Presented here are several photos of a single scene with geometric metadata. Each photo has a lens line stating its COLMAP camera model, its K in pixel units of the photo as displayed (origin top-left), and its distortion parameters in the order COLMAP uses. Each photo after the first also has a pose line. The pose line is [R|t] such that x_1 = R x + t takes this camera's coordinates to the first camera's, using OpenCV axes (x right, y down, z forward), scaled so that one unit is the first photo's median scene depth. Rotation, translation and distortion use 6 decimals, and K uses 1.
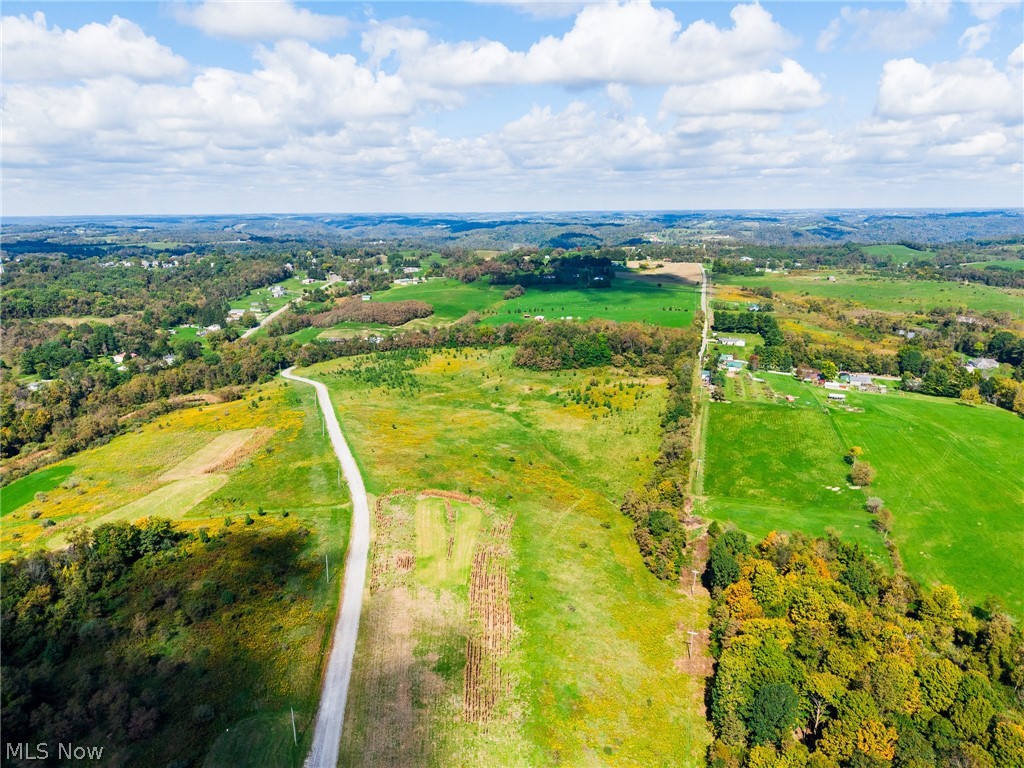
lens RADIAL K [[694.0, 0, 512.0], [0, 694.0, 384.0], [0, 0, 1]] dist [0.058656, -0.072524]
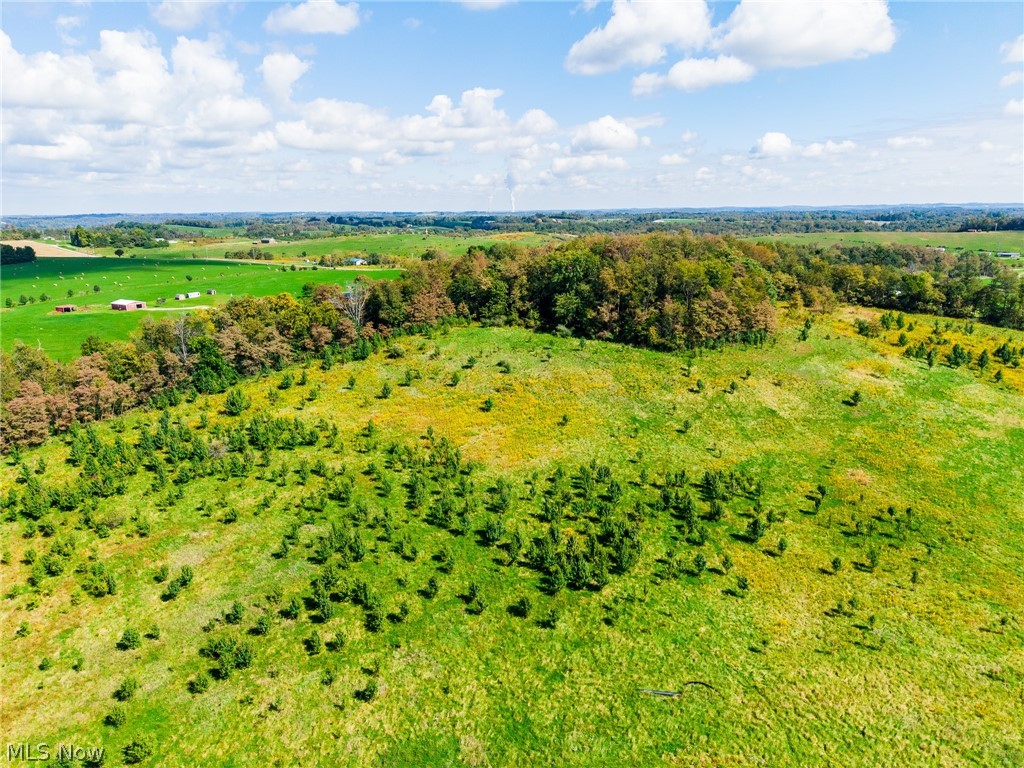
lens RADIAL K [[698.4, 0, 512.0], [0, 698.4, 384.0], [0, 0, 1]] dist [0.010739, -0.002376]
pose [[0.413290, -0.217166, 0.884325, -0.145224], [0.229782, 0.964590, 0.129488, -0.028980], [-0.881131, 0.149686, 0.448556, 0.379631]]
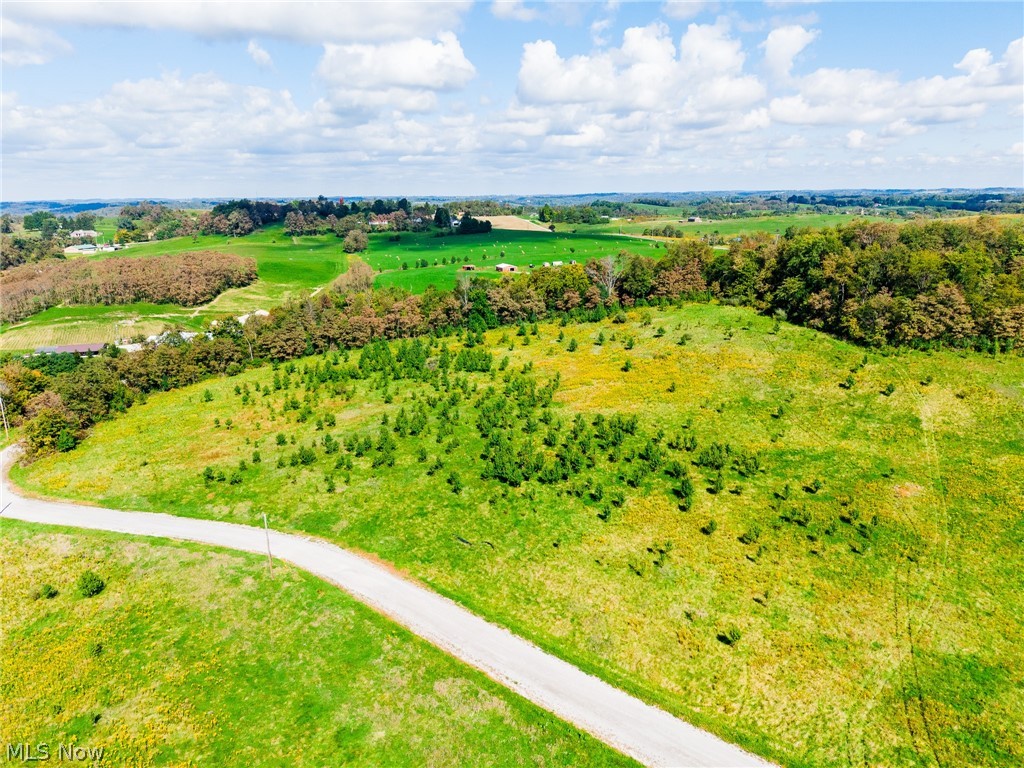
lens RADIAL K [[698.4, 0, 512.0], [0, 698.4, 384.0], [0, 0, 1]] dist [0.010739, -0.002376]
pose [[0.878857, -0.129203, 0.459256, -0.130818], [0.123324, 0.991438, 0.042922, -0.019259], [-0.460870, 0.018915, 0.887266, 0.338328]]
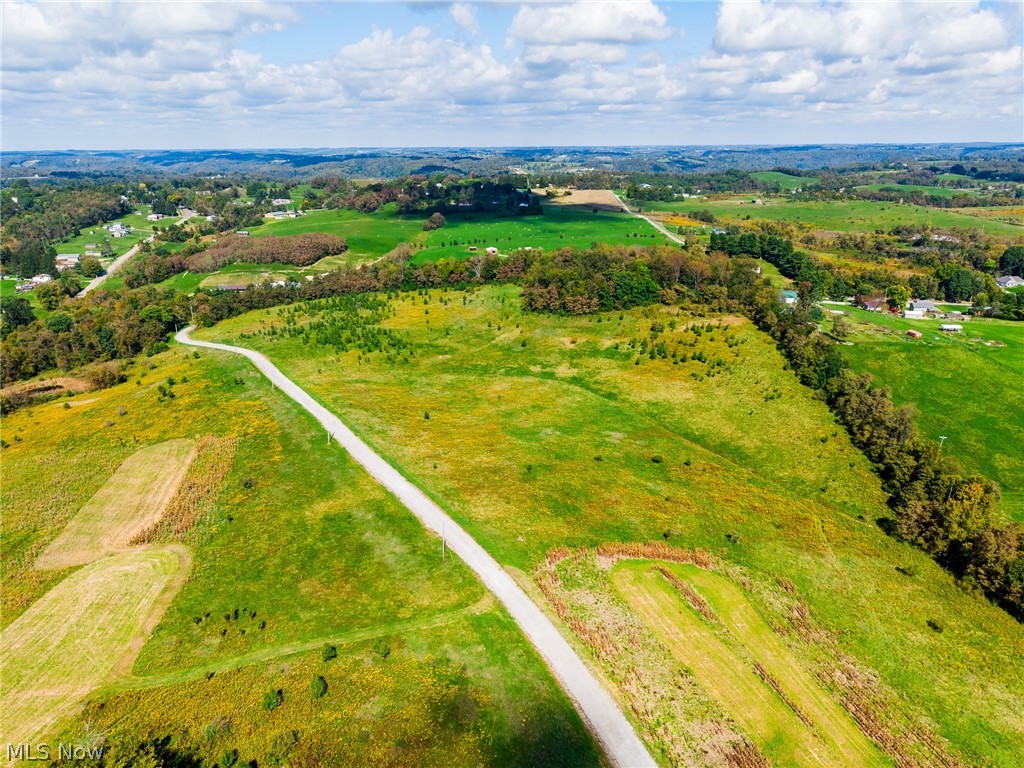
lens RADIAL K [[698.4, 0, 512.0], [0, 698.4, 384.0], [0, 0, 1]] dist [0.010739, -0.002376]
pose [[0.975655, -0.071358, 0.207379, -0.073387], [0.054191, 0.994705, 0.087321, -0.006091], [-0.212512, -0.073957, 0.974356, 0.122322]]
